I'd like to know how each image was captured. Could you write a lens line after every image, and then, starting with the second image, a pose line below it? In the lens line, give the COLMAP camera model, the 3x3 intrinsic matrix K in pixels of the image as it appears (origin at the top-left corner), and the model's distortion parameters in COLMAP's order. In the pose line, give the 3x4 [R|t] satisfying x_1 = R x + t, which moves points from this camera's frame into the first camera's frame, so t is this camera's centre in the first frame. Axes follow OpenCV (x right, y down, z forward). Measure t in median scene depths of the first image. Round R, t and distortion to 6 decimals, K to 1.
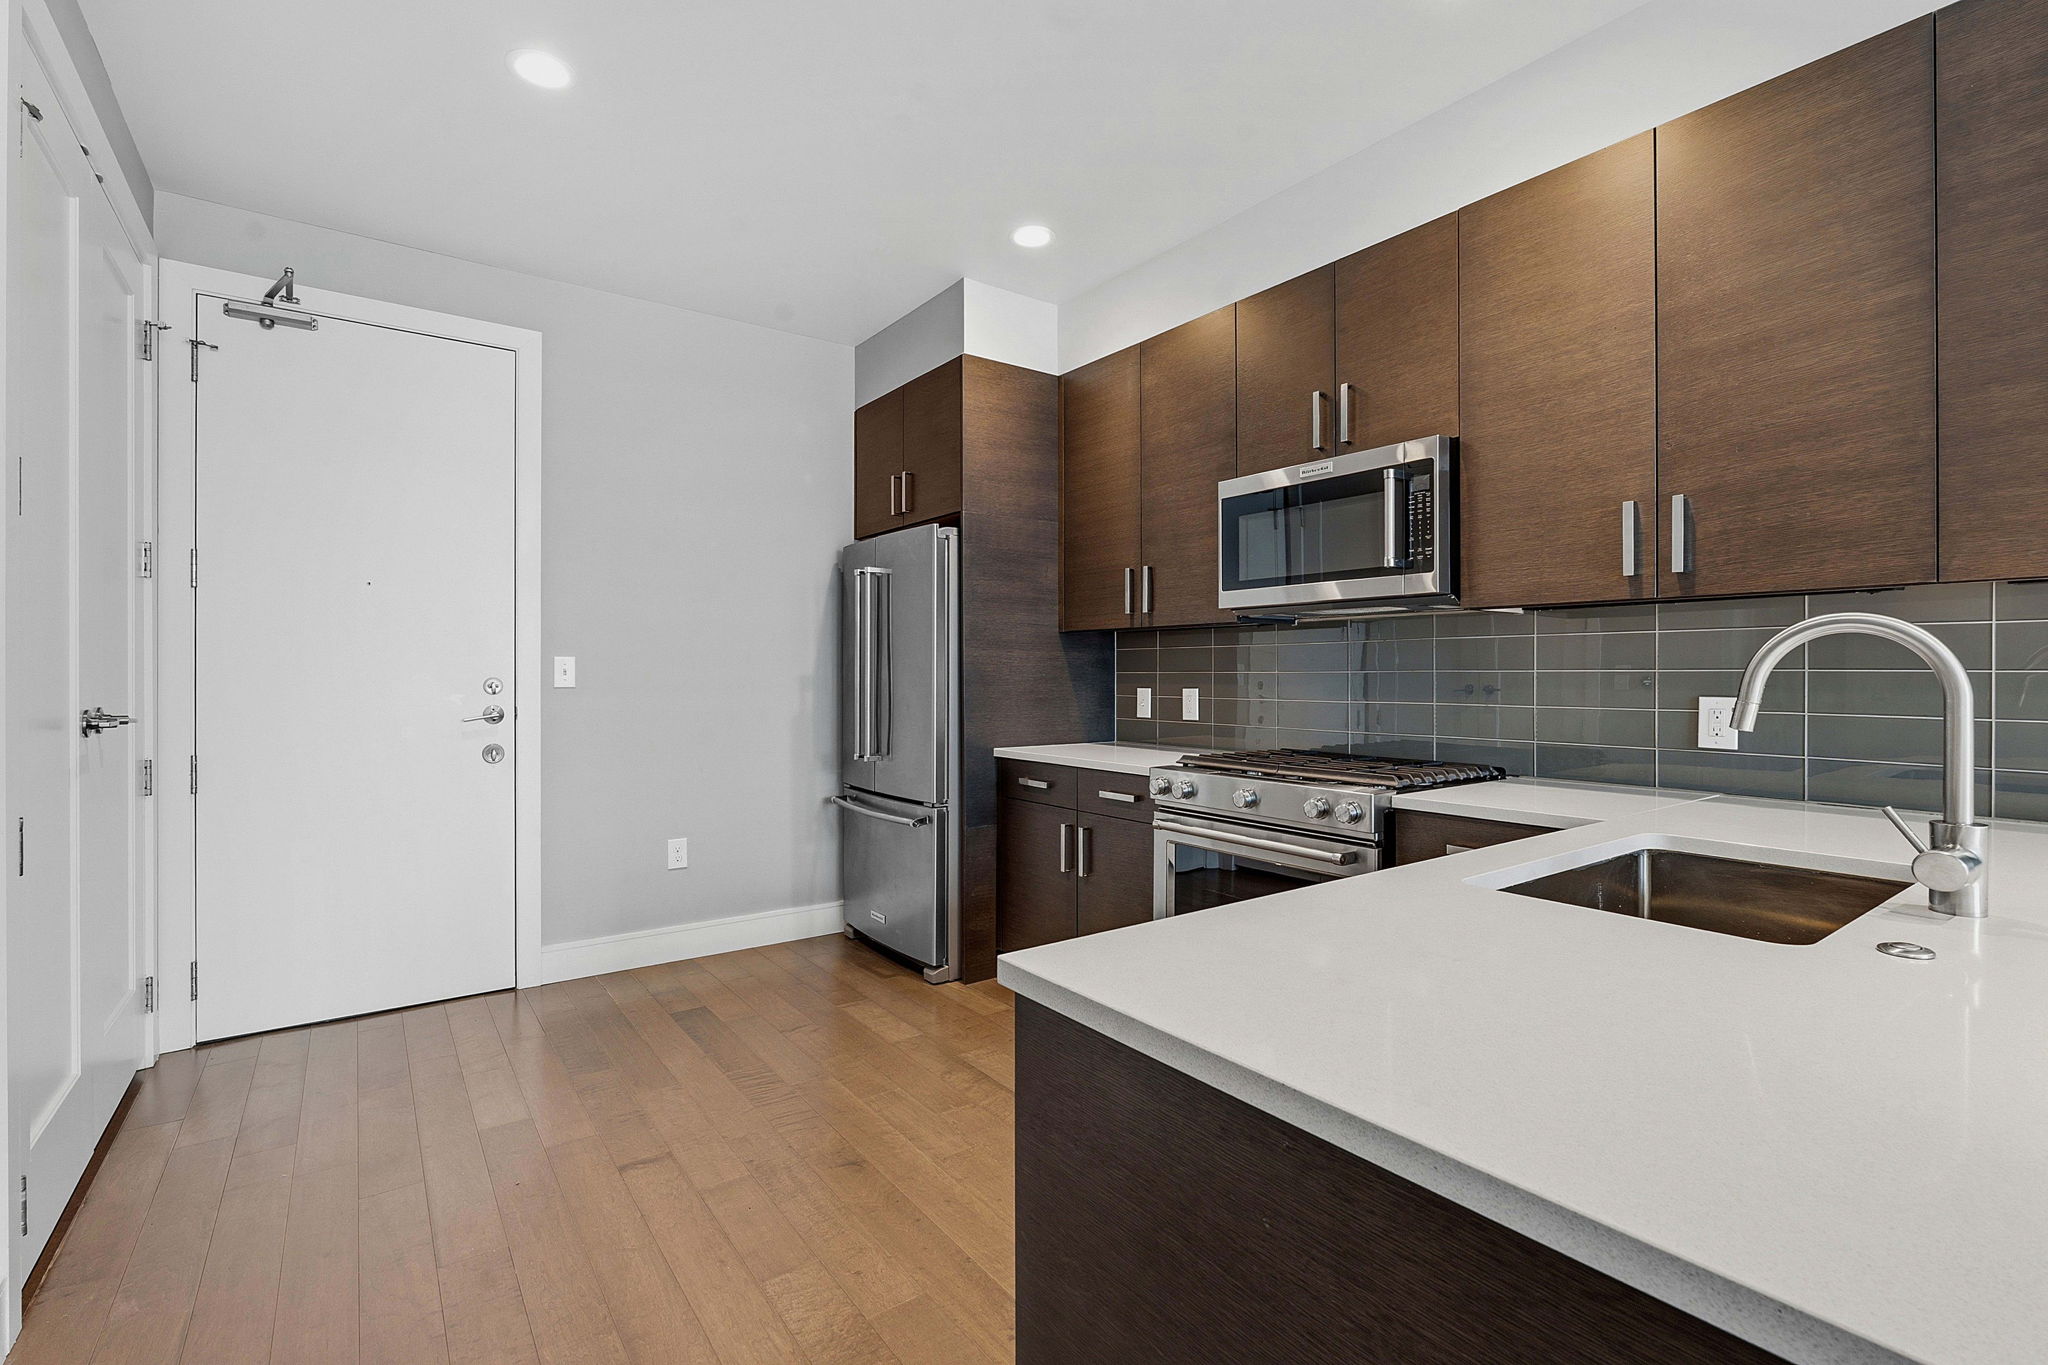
lens RADIAL K [[918.0, 0, 1032.1], [0, 918.0, 672.1], [0, 0, 1]] dist [-0.010396, 0.001821]
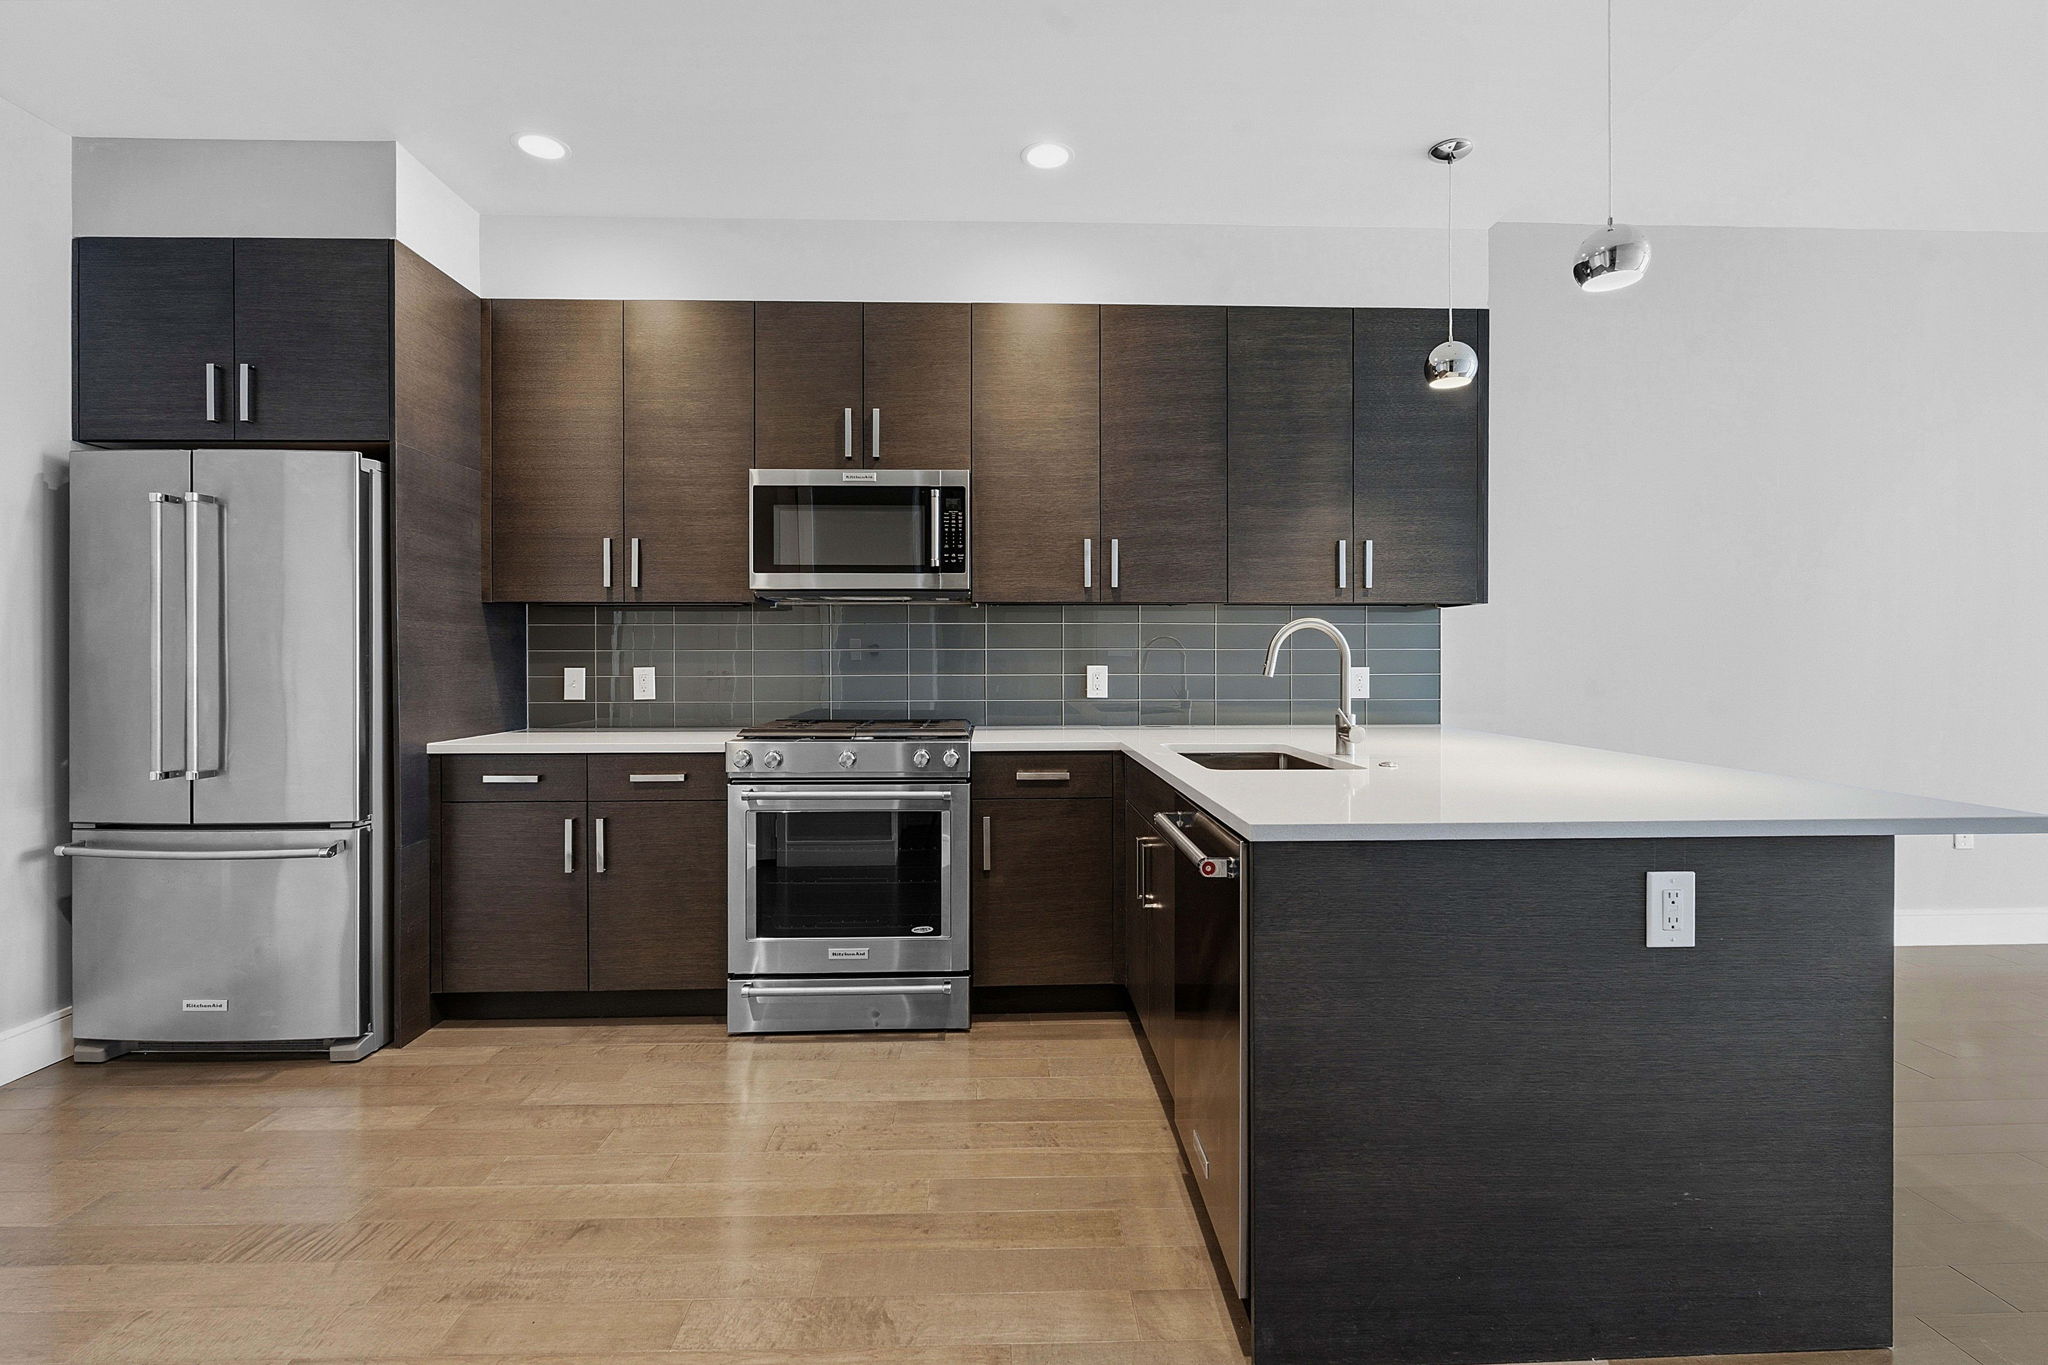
lens RADIAL K [[918.0, 0, 1022.6], [0, 918.0, 660.8], [0, 0, 1]] dist [-0.010396, 0.001821]
pose [[0.568711, -0.003216, 0.822531, -0.449118], [0.001221, 0.999995, 0.003066, 0.009660], [-0.822537, -0.000740, 0.568712, 0.131902]]
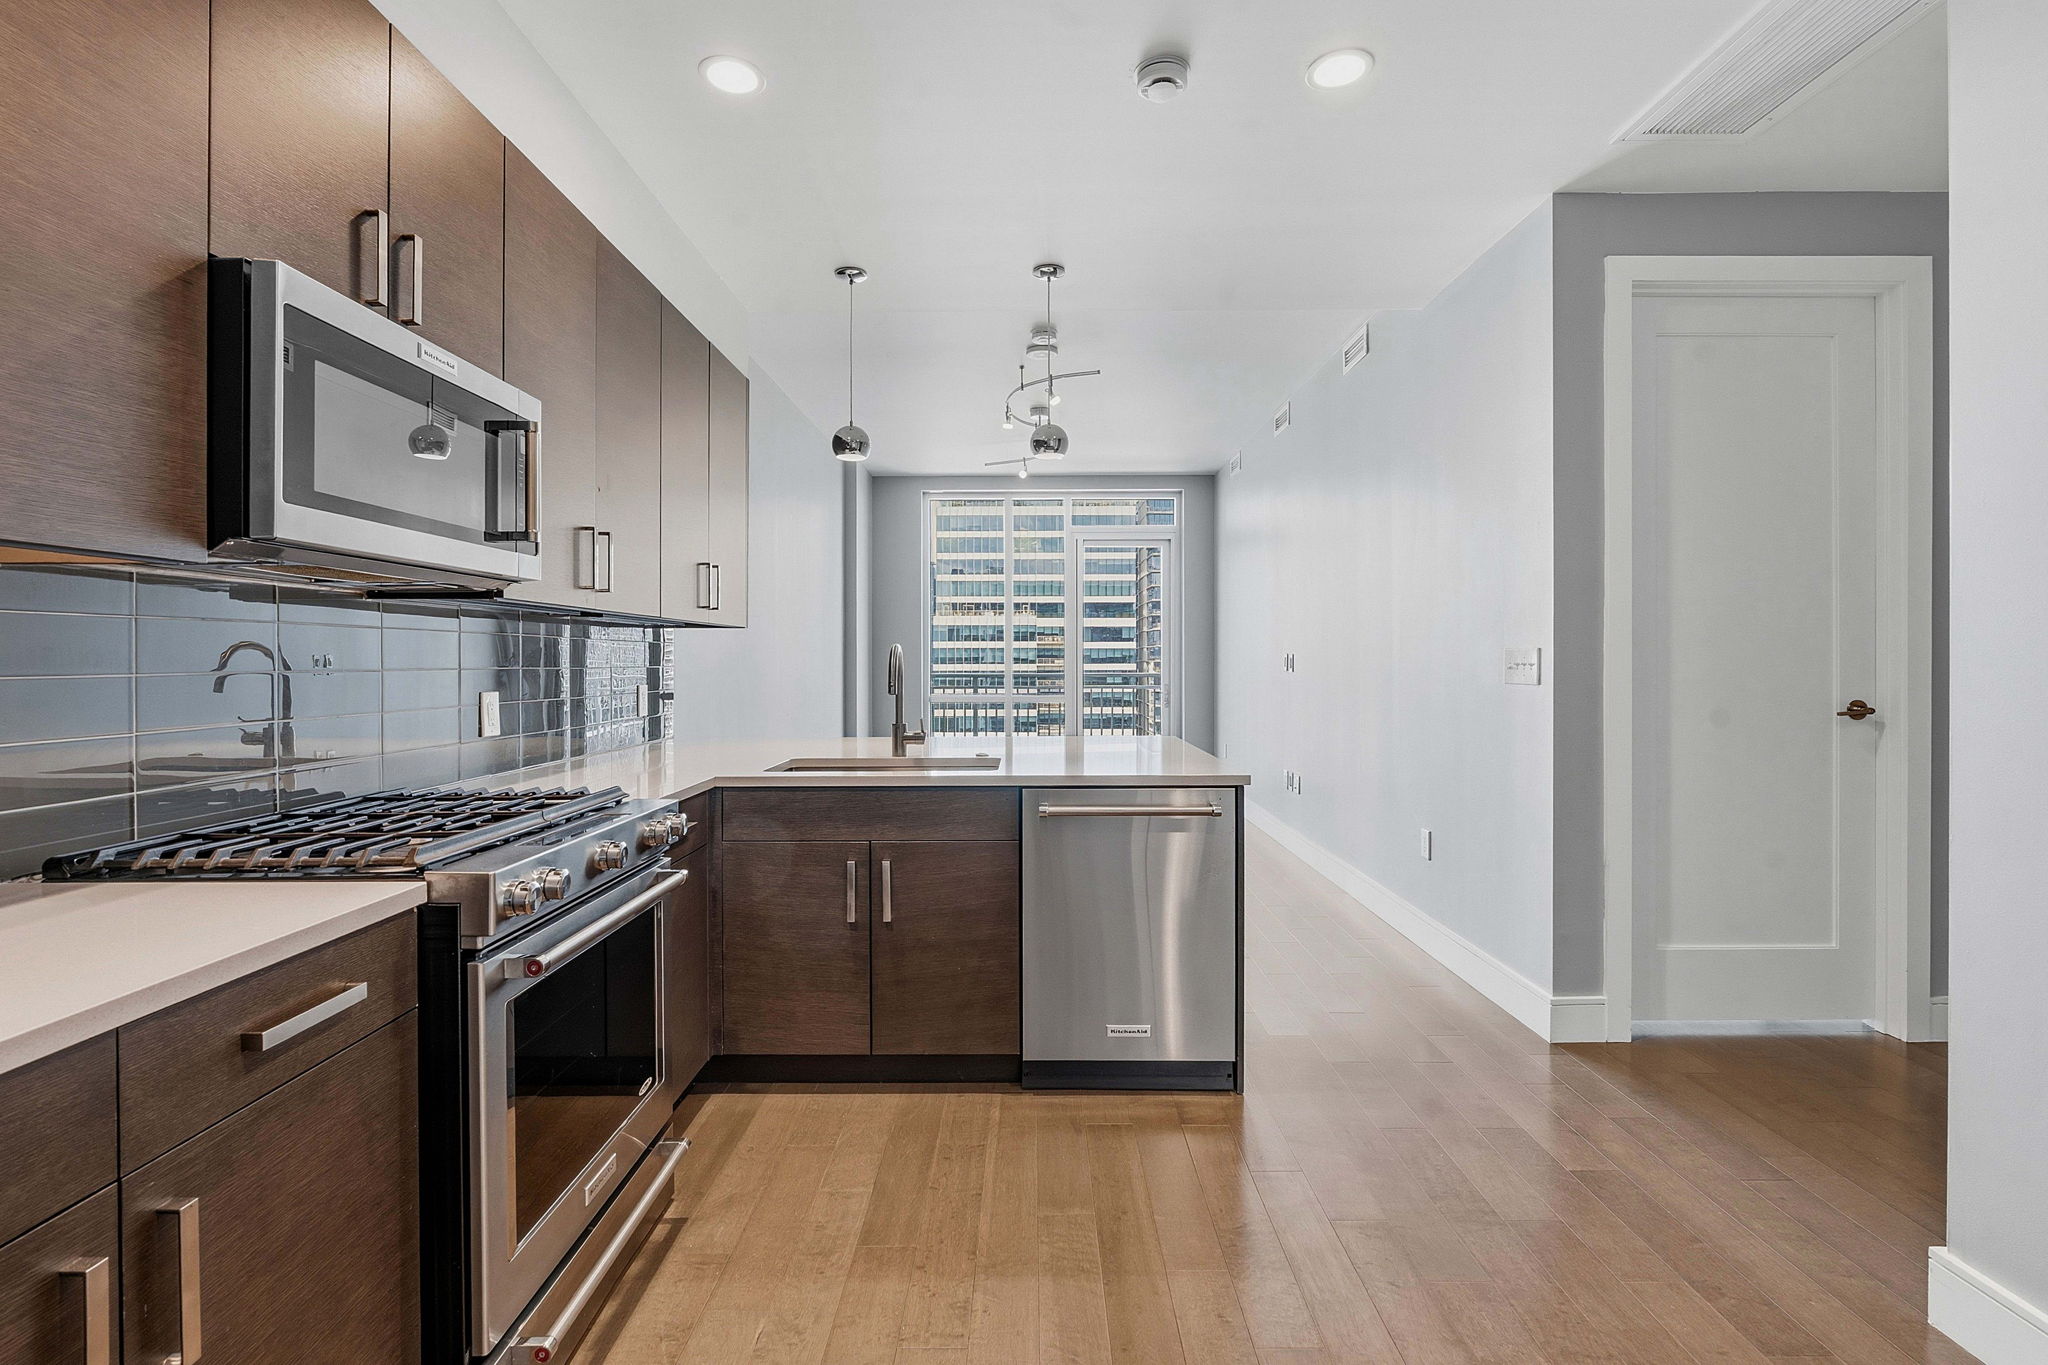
lens RADIAL K [[931.3, 0, 1017.7], [0, 931.3, 663.2], [0, 0, 1]] dist [-0.005601, 0.000814]
pose [[-0.794814, 0.000137, 0.606853, -0.339782], [0.001692, 0.999997, 0.001991, -0.006812], [-0.606850, 0.002610, -0.794812, 1.057570]]
